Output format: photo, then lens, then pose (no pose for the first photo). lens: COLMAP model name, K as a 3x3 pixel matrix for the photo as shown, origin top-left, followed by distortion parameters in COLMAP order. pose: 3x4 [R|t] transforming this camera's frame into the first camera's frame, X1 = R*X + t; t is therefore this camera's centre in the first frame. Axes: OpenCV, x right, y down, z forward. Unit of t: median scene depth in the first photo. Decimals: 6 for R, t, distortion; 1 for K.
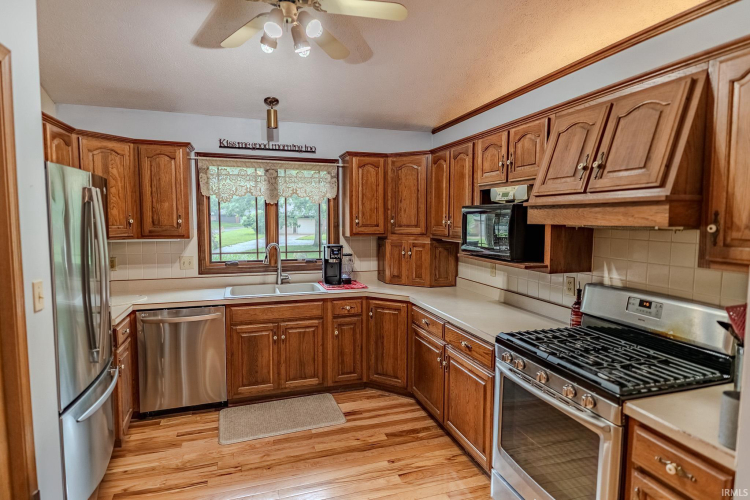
lens RADIAL K [[409.3, 0, 374.2], [0, 409.3, 249.5], [0, 0, 1]] dist [0.036657, -0.022013]
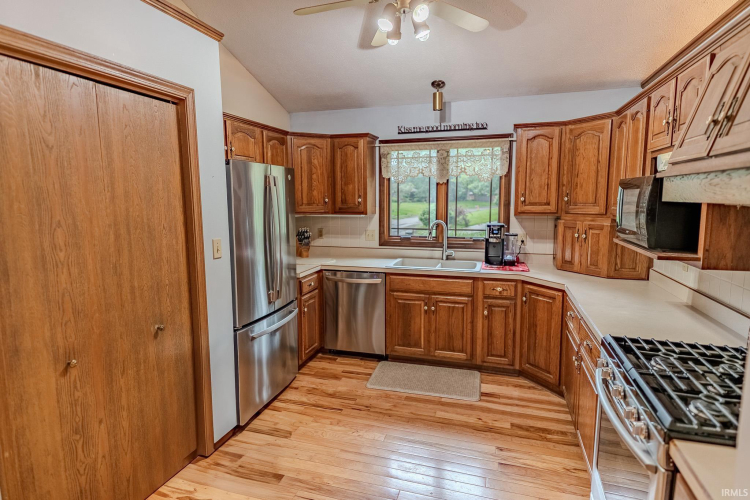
lens RADIAL K [[409.3, 0, 370.9], [0, 409.3, 248.9], [0, 0, 1]] dist [0.036657, -0.022013]
pose [[0.816955, 0.065224, -0.573002, 0.246766], [-0.036971, 0.997463, 0.060828, -0.000656], [0.575515, -0.028509, 0.817294, 0.038302]]
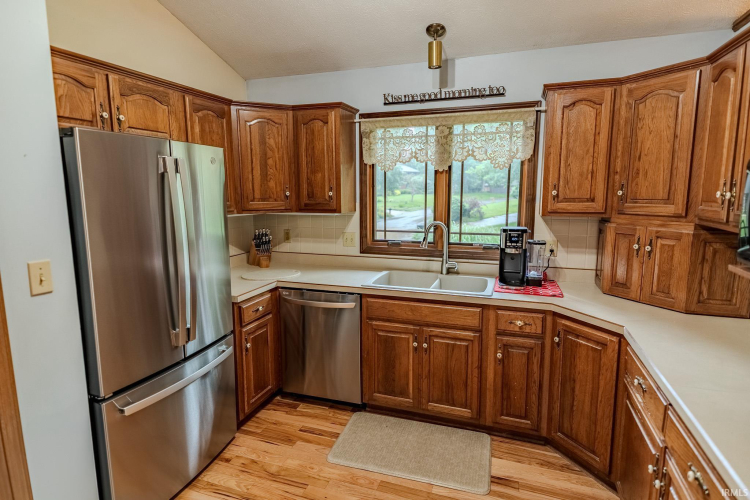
lens RADIAL K [[409.3, 0, 370.2], [0, 409.3, 248.4], [0, 0, 1]] dist [0.036657, -0.022013]
pose [[0.795314, 0.081833, -0.600648, 0.141413], [-0.040145, 0.995781, 0.082510, -0.026575], [0.604866, -0.041509, 0.795244, 0.334567]]
